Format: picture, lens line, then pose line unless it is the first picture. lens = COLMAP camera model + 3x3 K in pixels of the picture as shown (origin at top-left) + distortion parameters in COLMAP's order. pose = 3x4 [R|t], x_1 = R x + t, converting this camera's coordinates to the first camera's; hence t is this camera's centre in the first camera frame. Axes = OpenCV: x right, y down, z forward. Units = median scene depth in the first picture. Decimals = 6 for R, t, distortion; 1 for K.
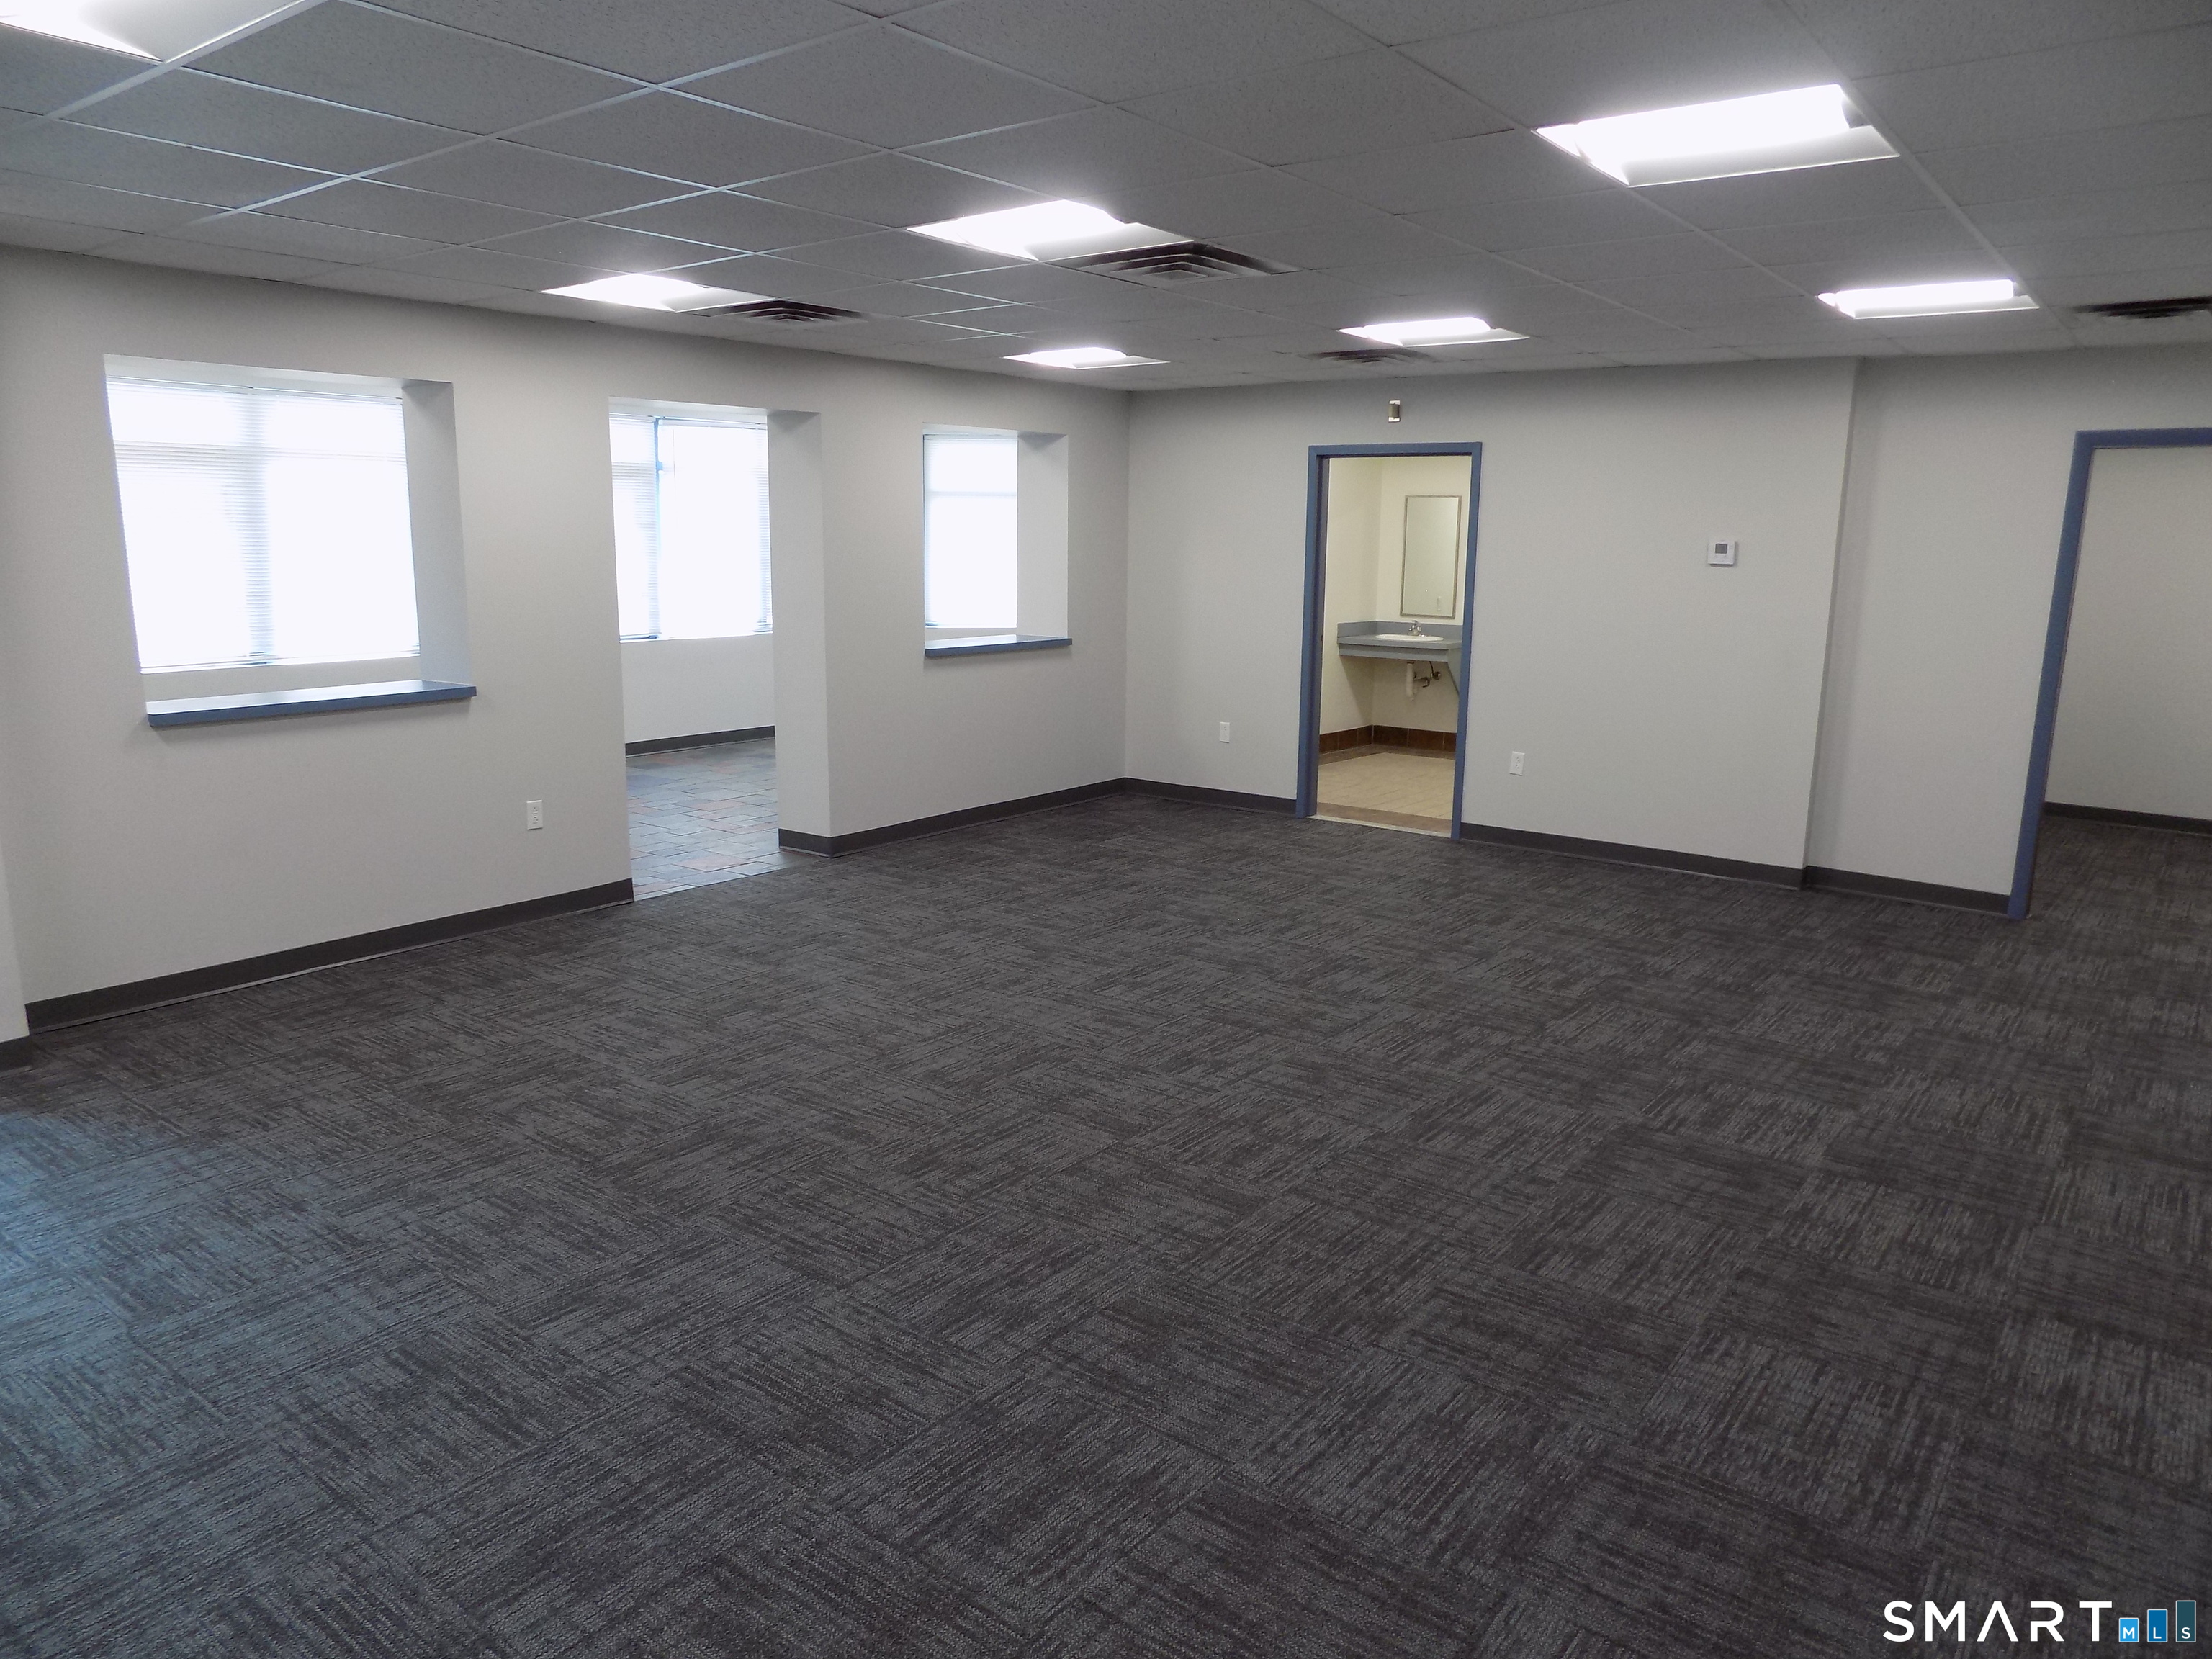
lens RADIAL K [[1495.5, 0, 1131.5], [0, 1495.5, 812.5], [0, 0, 1]] dist [-0.048489, 0.055538]
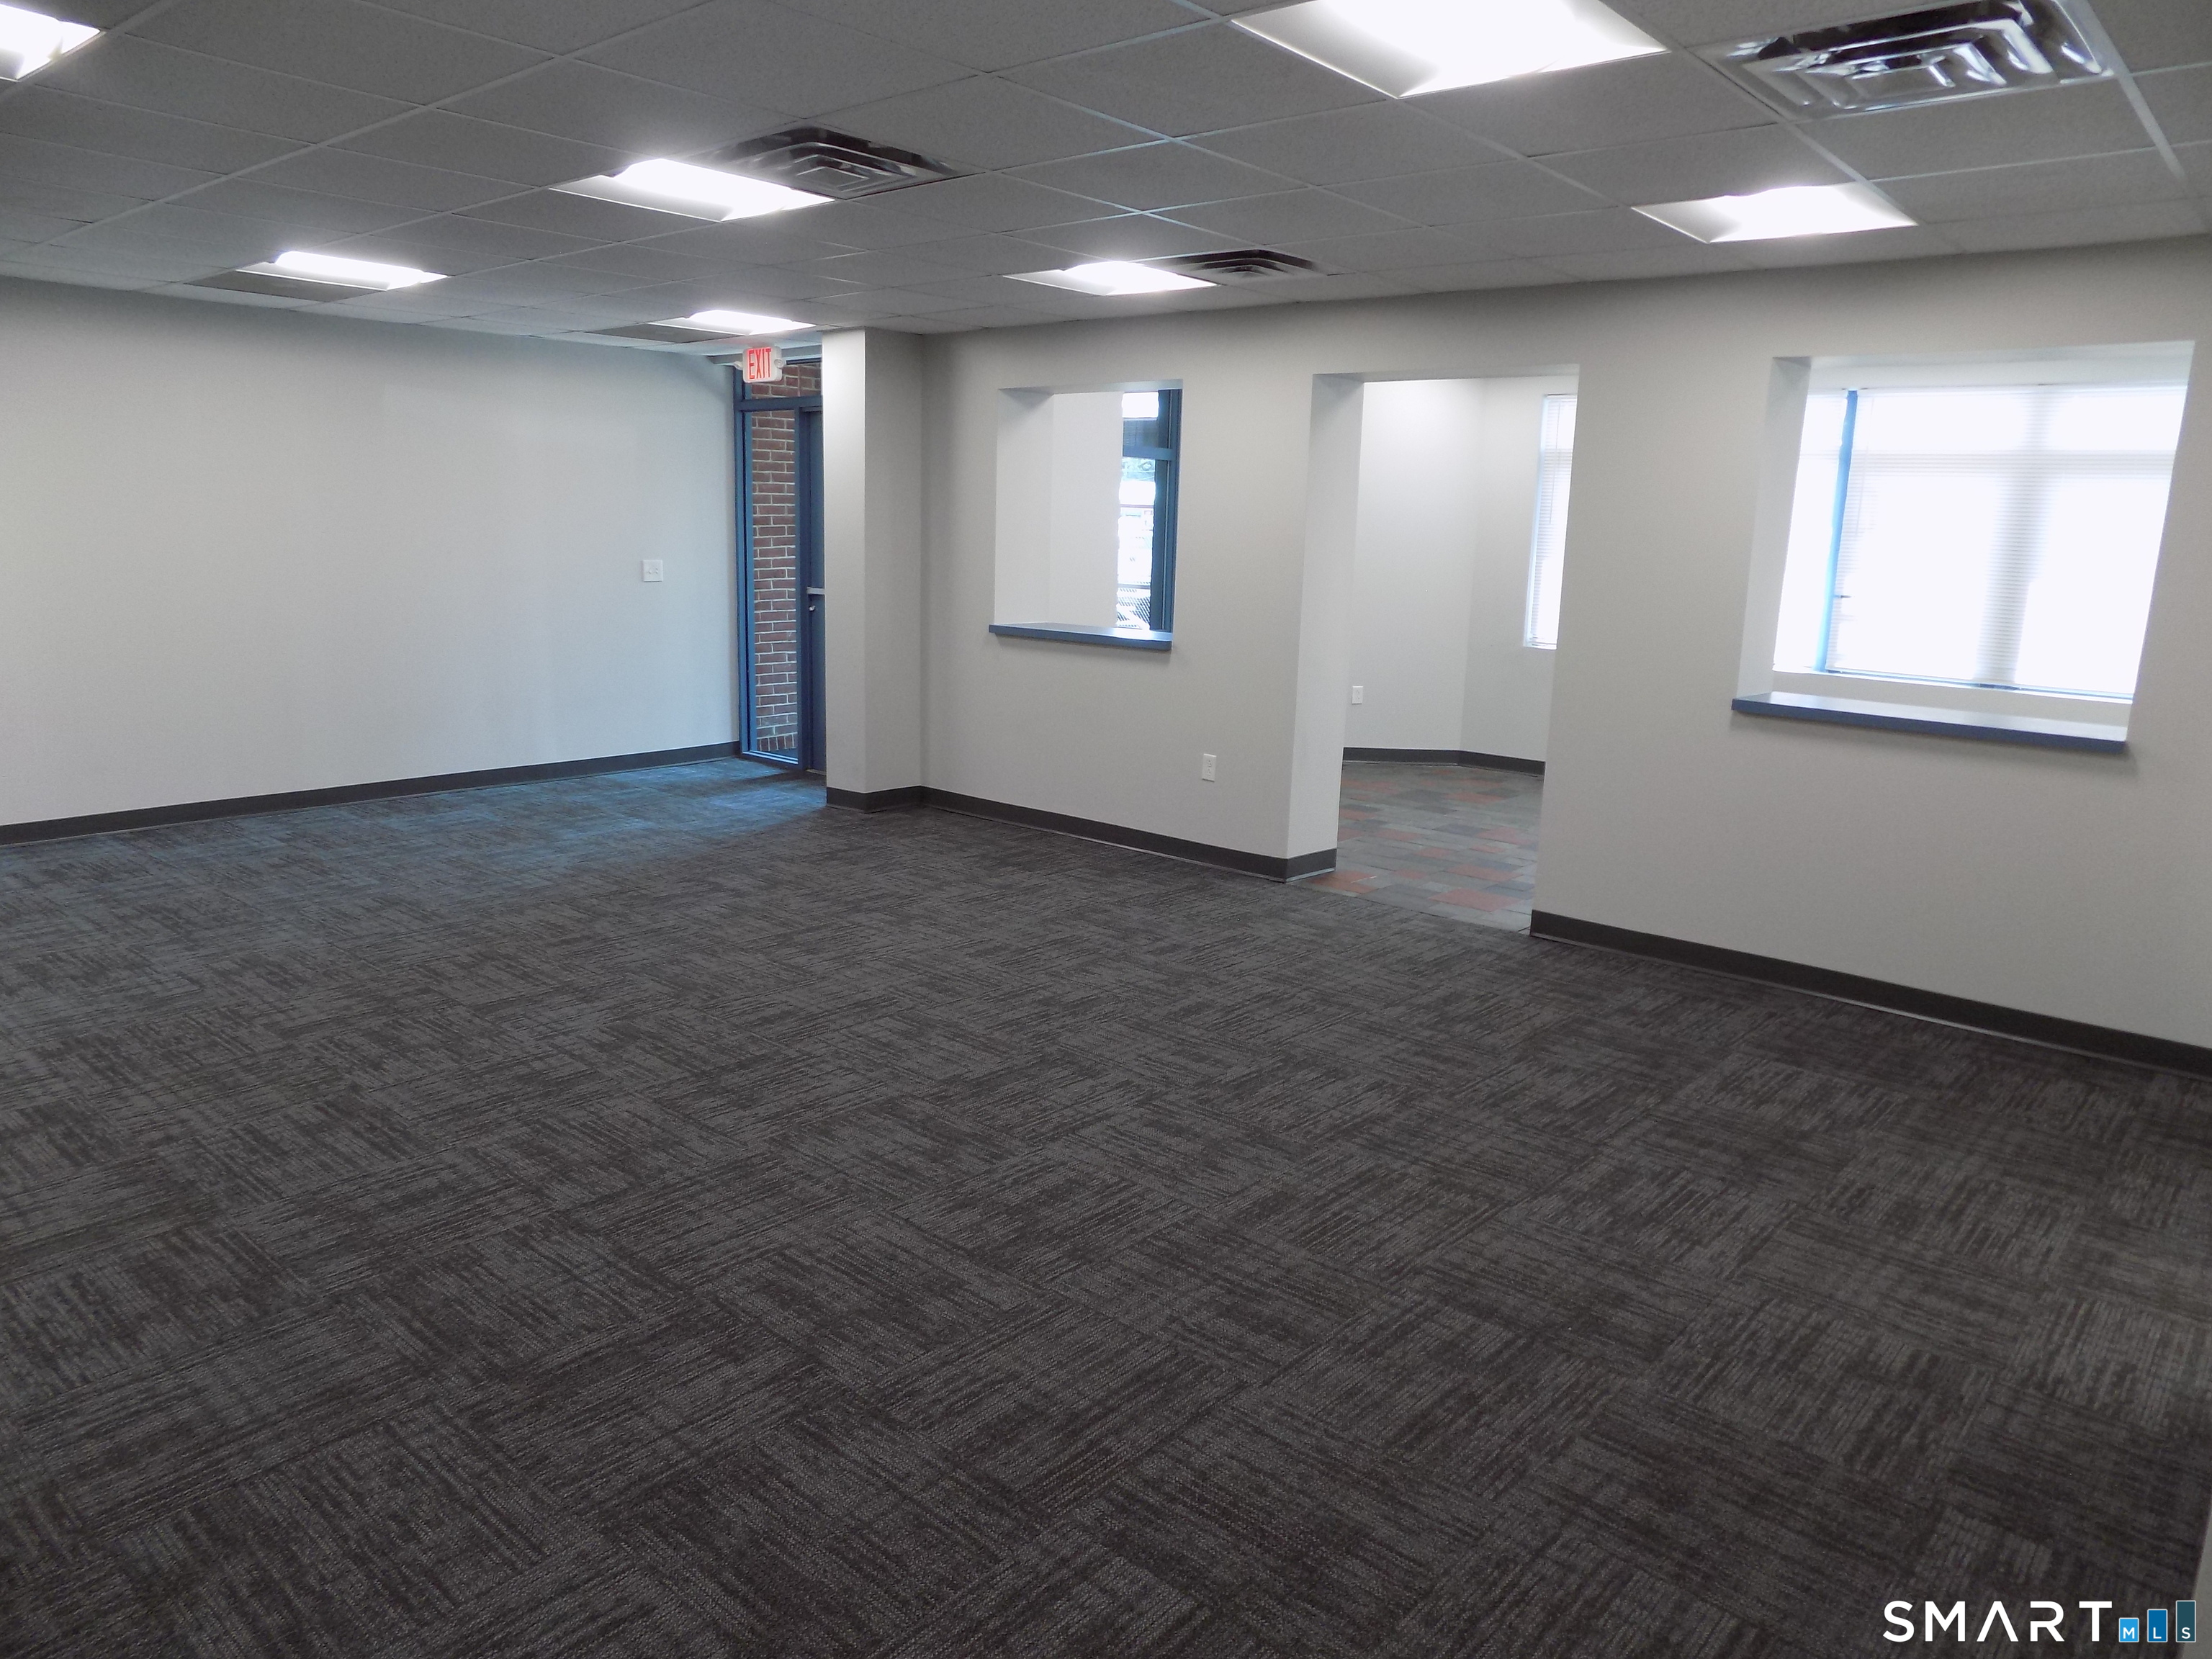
lens RADIAL K [[1495.5, 0, 1115.0], [0, 1495.5, 829.9], [0, 0, 1]] dist [-0.048489, 0.055538]
pose [[-0.069217, 0.189267, -0.979483, 0.870390], [-0.205390, 0.958100, 0.199649, -0.202466], [0.976230, 0.214995, -0.027443, 1.216508]]
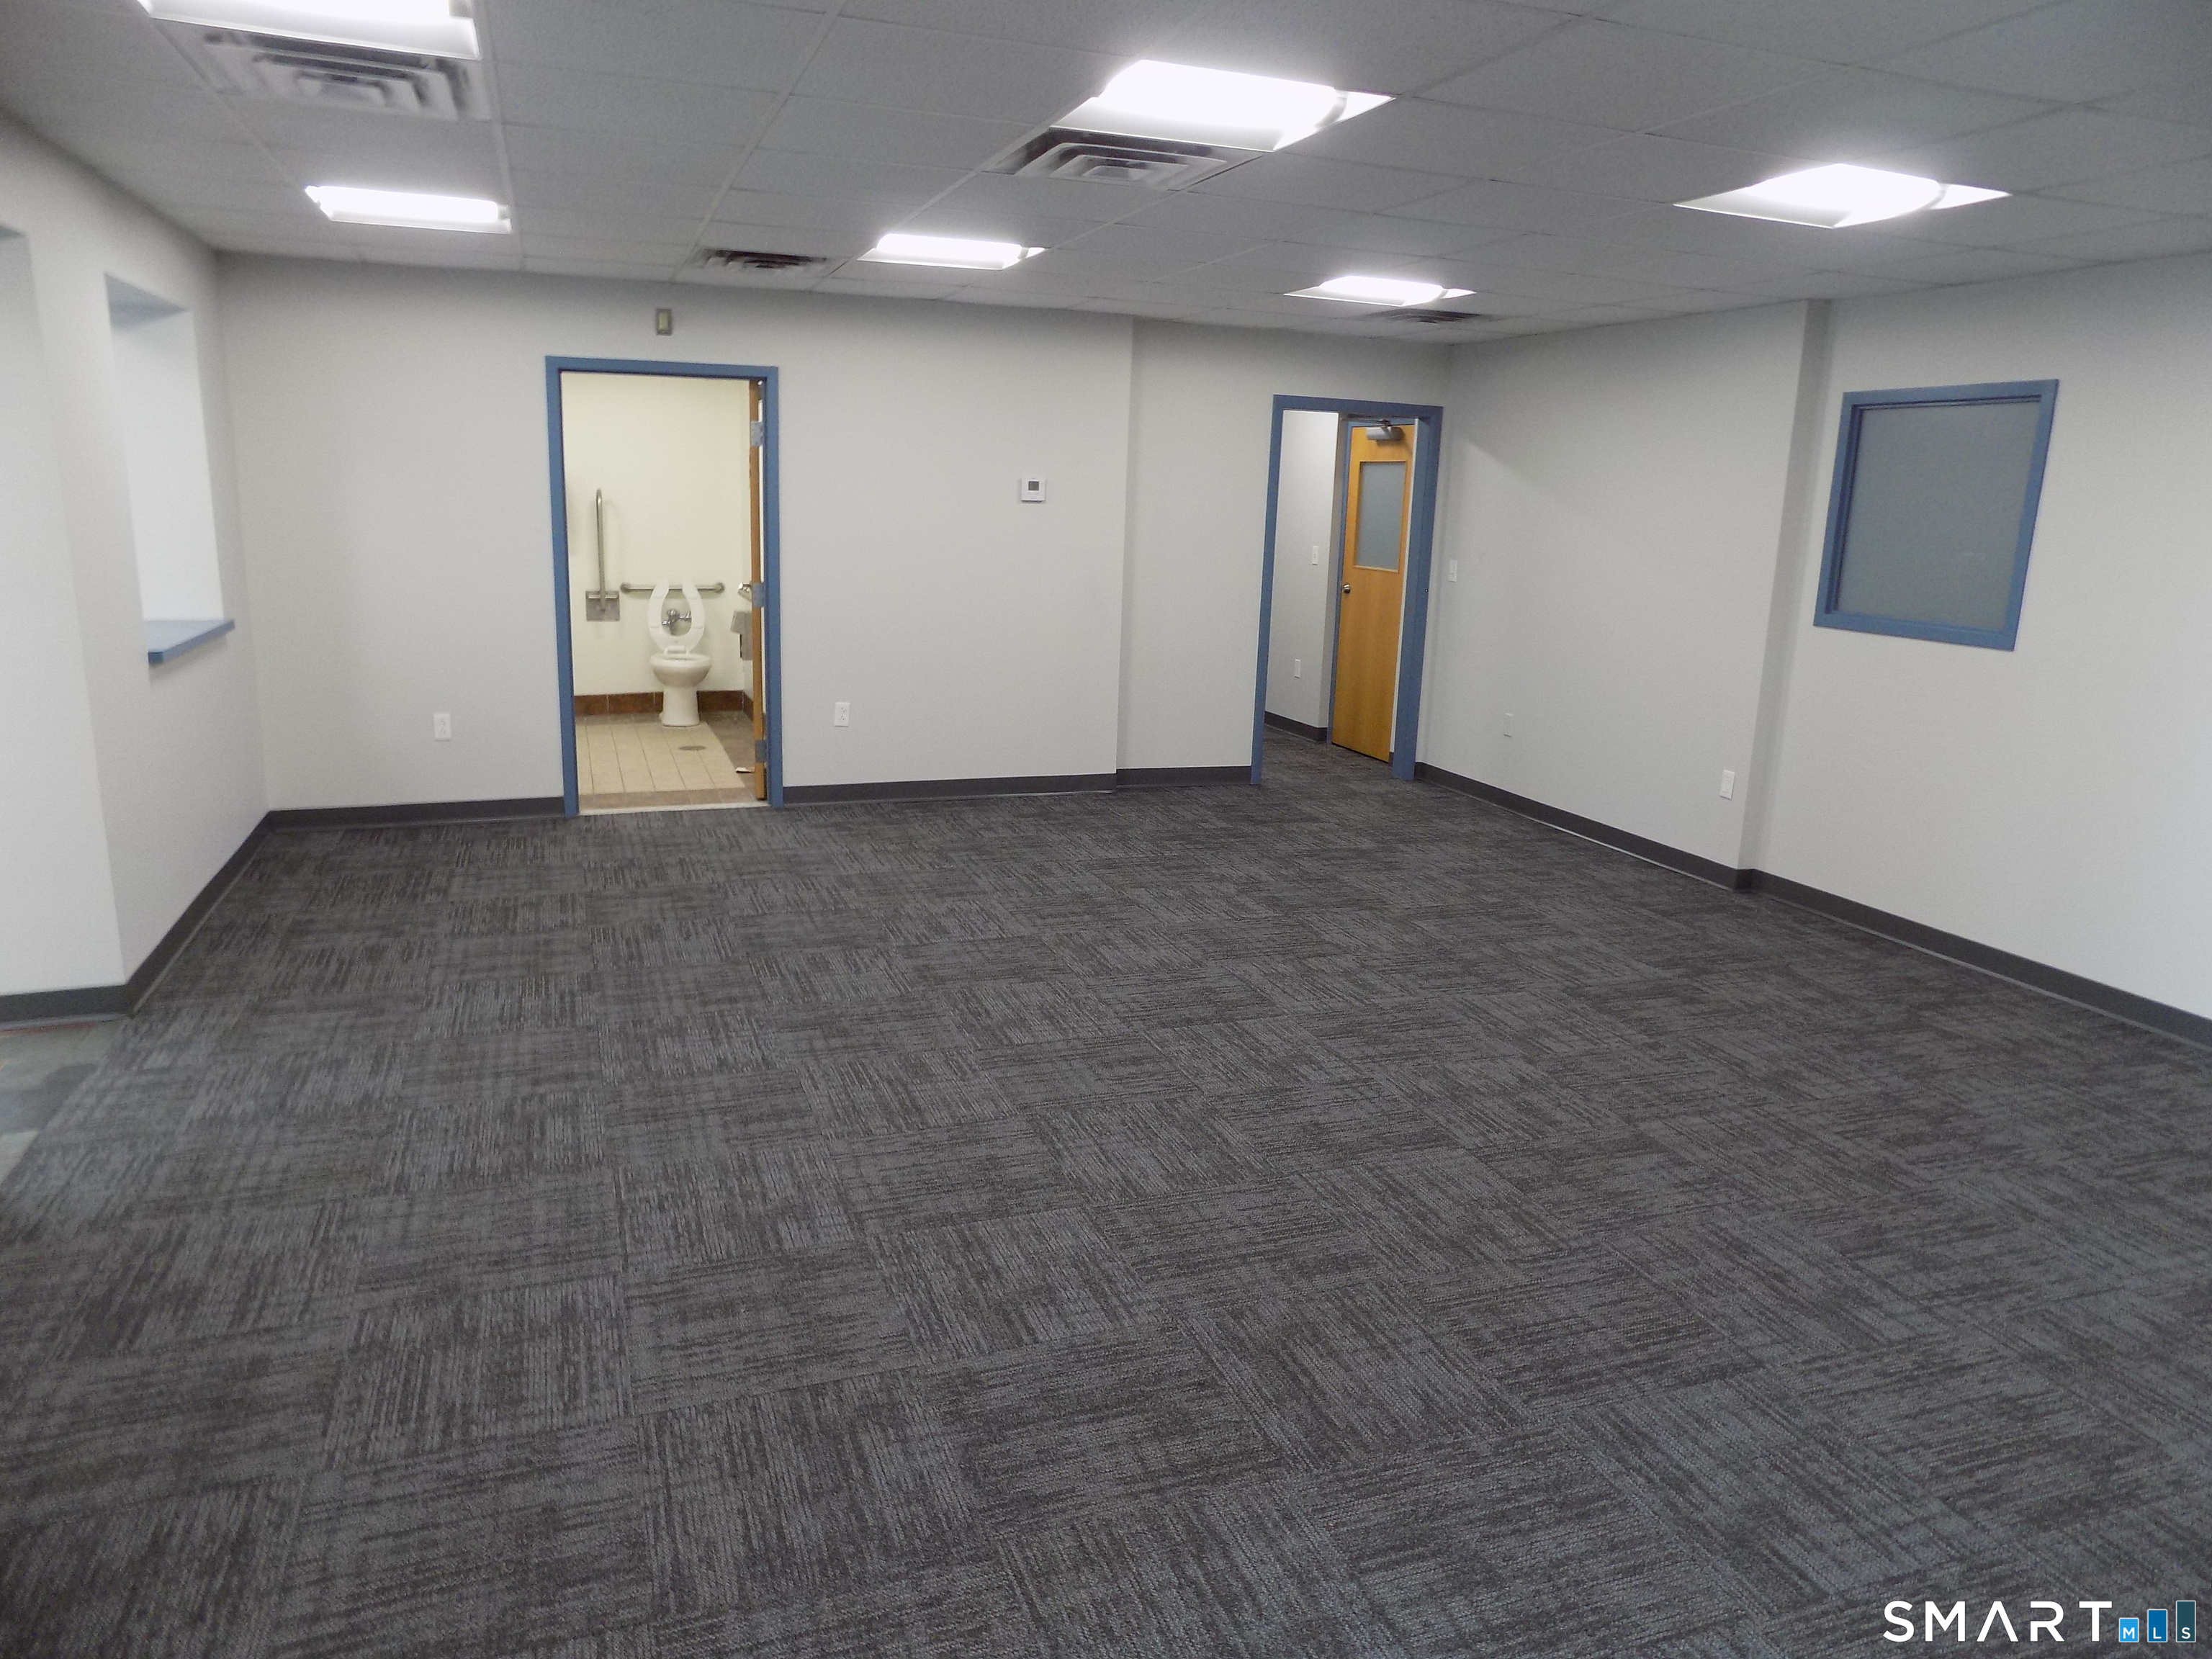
lens RADIAL K [[1495.5, 0, 1110.5], [0, 1495.5, 835.2], [0, 0, 1]] dist [-0.048489, 0.055538]
pose [[0.543218, -0.189072, 0.818025, -0.694912], [0.130051, 0.981503, 0.140495, -0.108686], [-0.829458, 0.030065, 0.557760, 0.530606]]
